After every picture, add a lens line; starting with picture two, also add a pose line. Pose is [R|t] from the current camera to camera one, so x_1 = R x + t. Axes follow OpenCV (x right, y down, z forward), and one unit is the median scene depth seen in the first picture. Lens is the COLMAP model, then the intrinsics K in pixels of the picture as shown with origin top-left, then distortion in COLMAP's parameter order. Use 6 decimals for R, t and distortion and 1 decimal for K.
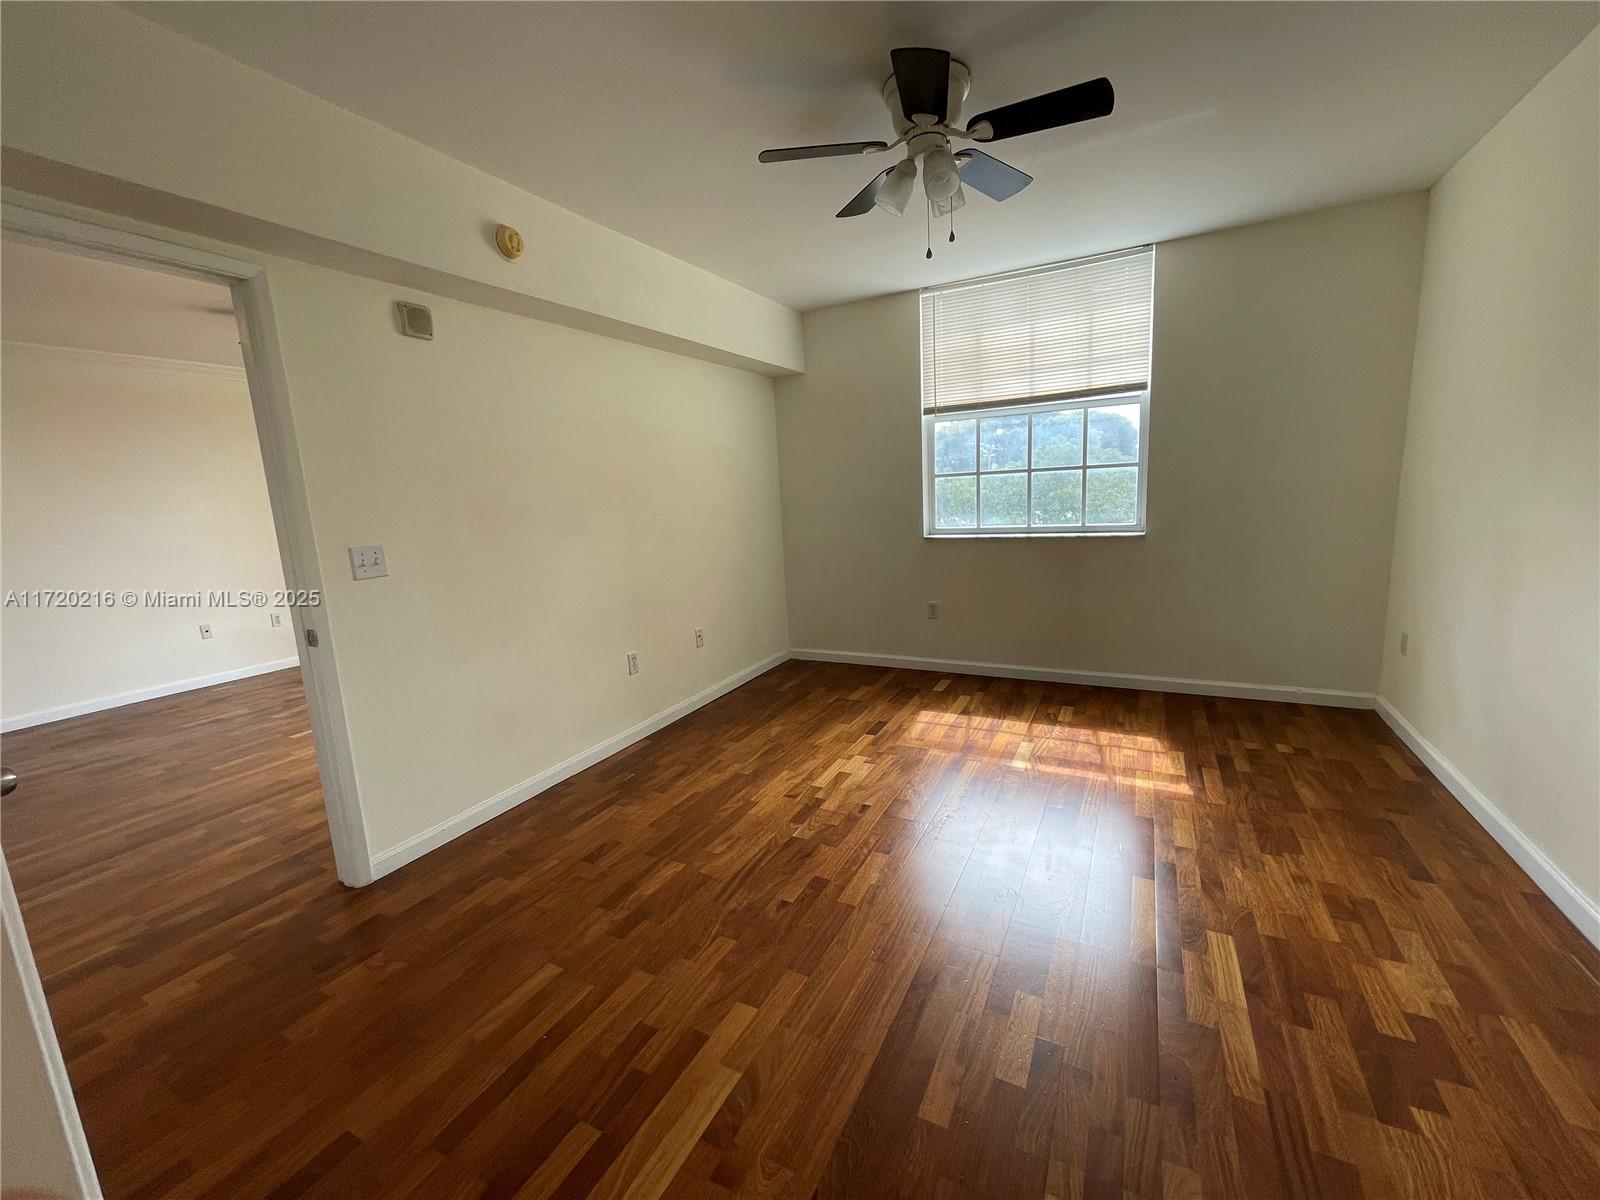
lens RADIAL K [[648.1, 0, 799.4], [0, 648.1, 598.4], [0, 0, 1]] dist [0.000553, 0.000006]
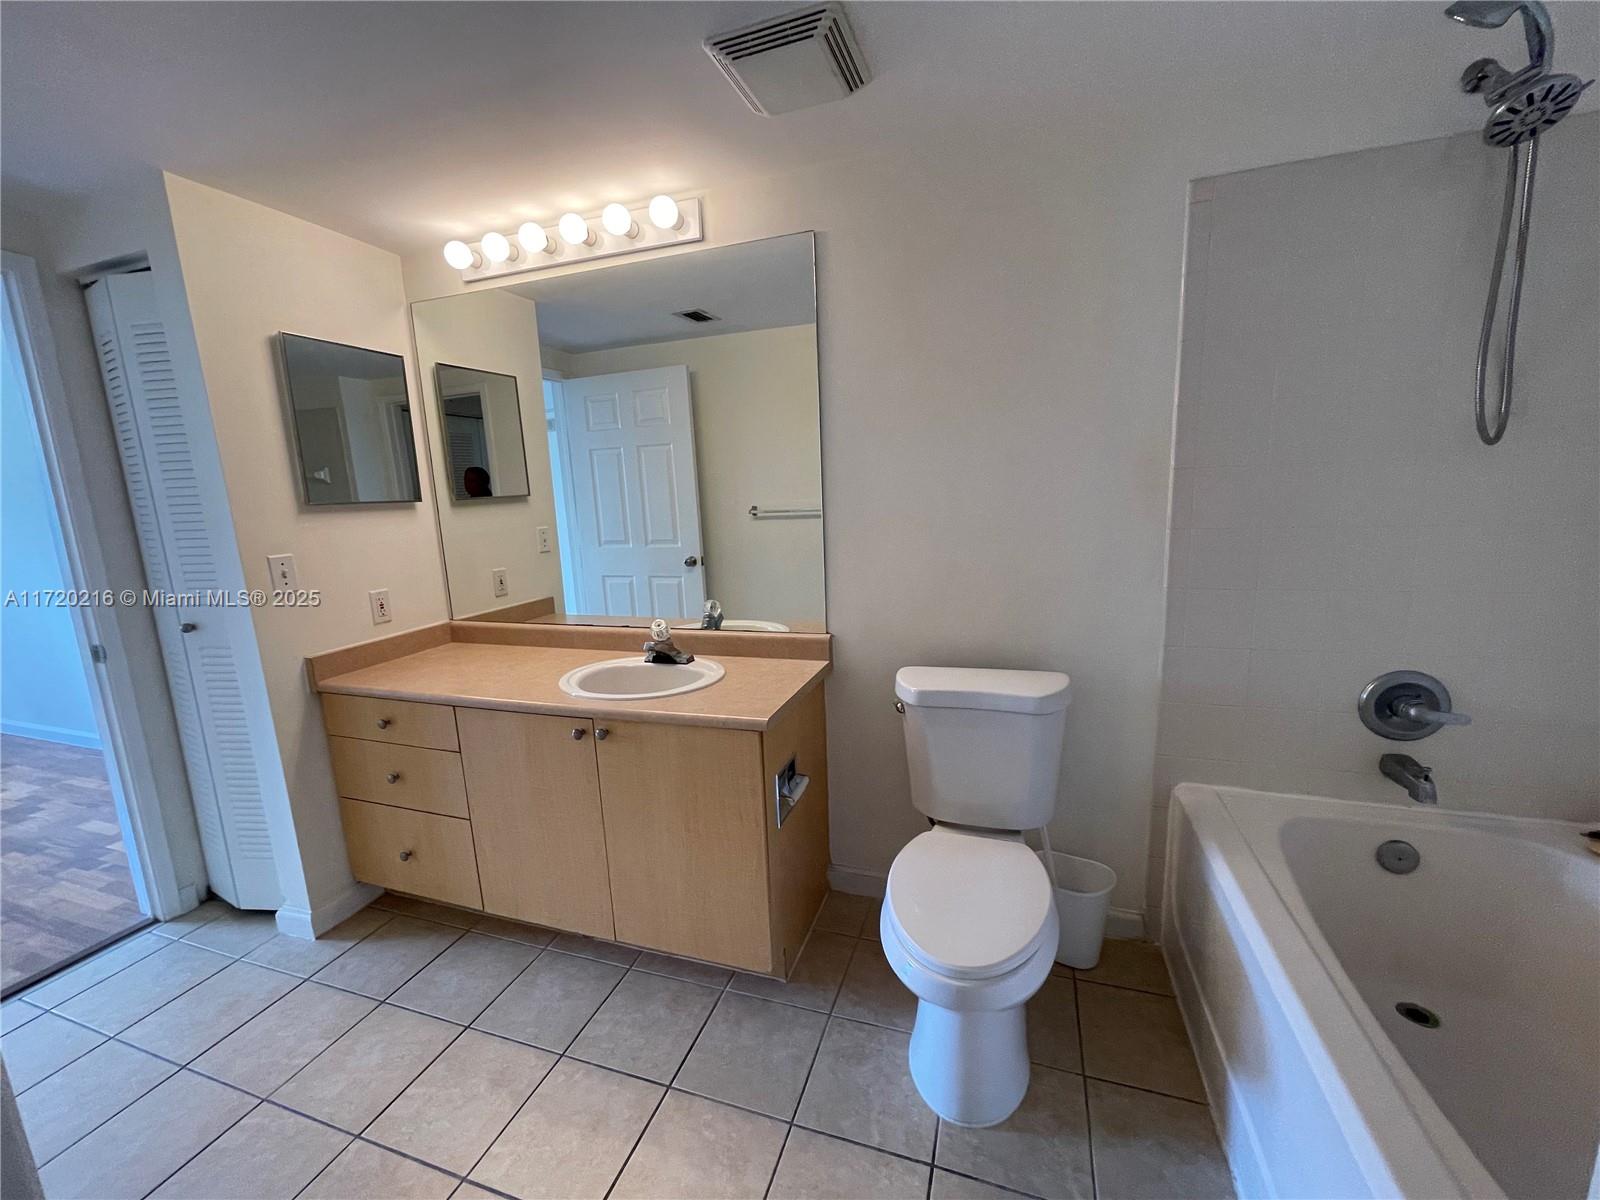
lens RADIAL K [[648.1, 0, 798.5], [0, 648.1, 594.6], [0, 0, 1]] dist [0.000553, 0.000006]
pose [[-0.148617, -0.122357, 0.981296, -1.476226], [0.218730, 0.963670, 0.153286, 0.296370], [-0.964402, 0.237420, -0.116454, -1.406249]]
